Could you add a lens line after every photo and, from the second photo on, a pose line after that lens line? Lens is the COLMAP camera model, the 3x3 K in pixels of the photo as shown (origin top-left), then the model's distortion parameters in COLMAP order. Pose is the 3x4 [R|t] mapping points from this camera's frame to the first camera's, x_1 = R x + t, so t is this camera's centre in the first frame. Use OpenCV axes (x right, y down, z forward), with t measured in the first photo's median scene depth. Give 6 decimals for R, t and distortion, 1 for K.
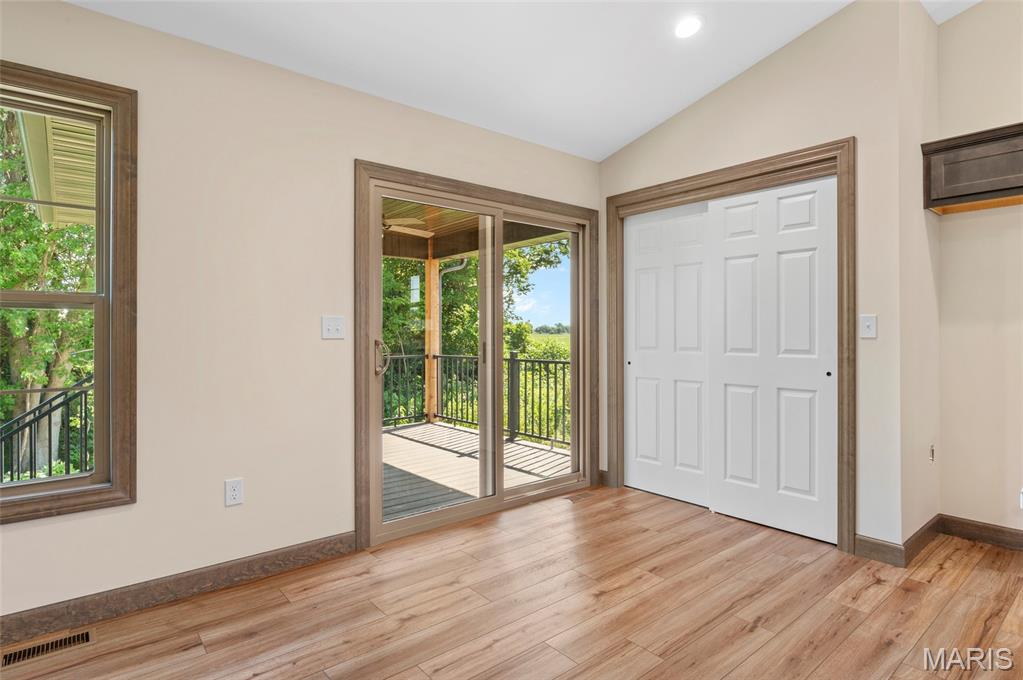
lens RADIAL K [[545.3, 0, 509.4], [0, 545.3, 331.4], [0, 0, 1]] dist [-0.004983, -0.000923]
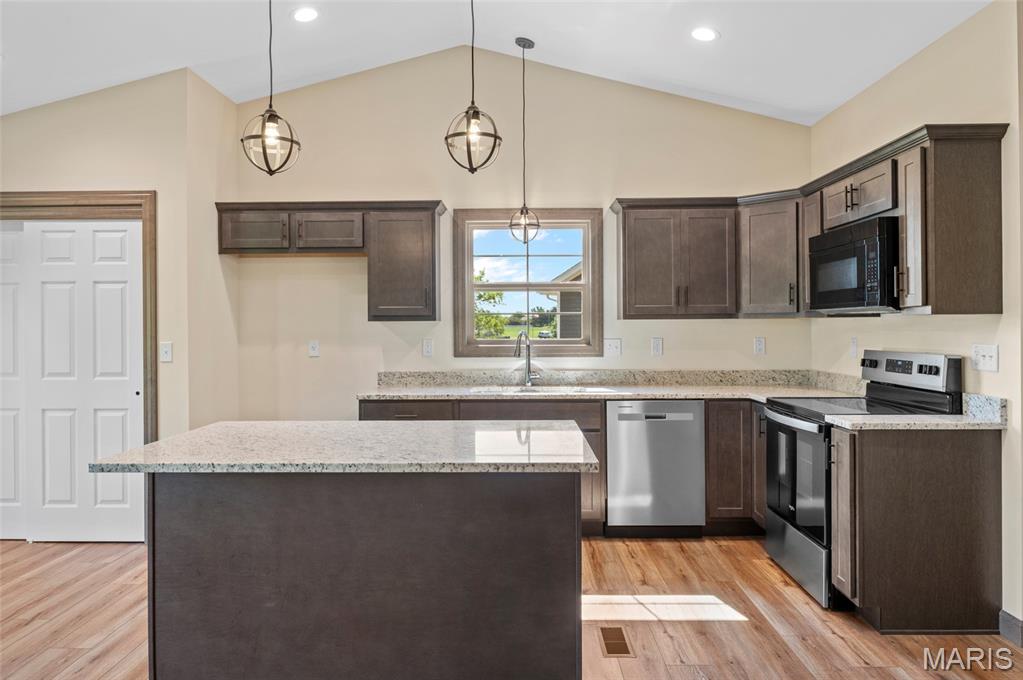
lens RADIAL K [[691.2, 0, 507.5], [0, 691.2, 326.8], [0, 0, 1]] dist [-0.003971, 0.000300]
pose [[0.656326, -0.002902, 0.754472, 0.006991], [0.003186, 0.999994, 0.001075, -0.061332], [-0.754470, 0.001698, 0.656332, -0.540657]]
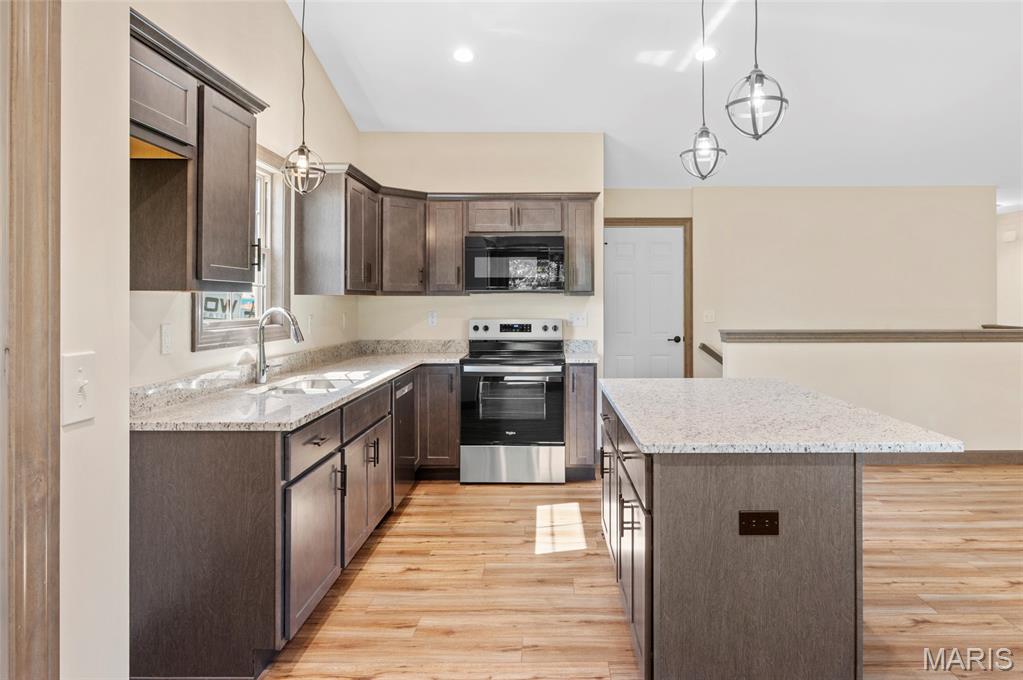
lens RADIAL K [[648.6, 0, 546.5], [0, 648.6, 299.7], [0, 0, 1]] dist [-0.001746, 0.001146]
pose [[-0.770481, 0.003026, 0.637456, 0.177122], [0.000852, 0.999993, -0.003717, -0.059396], [-0.637462, -0.002321, -0.770478, 1.086670]]
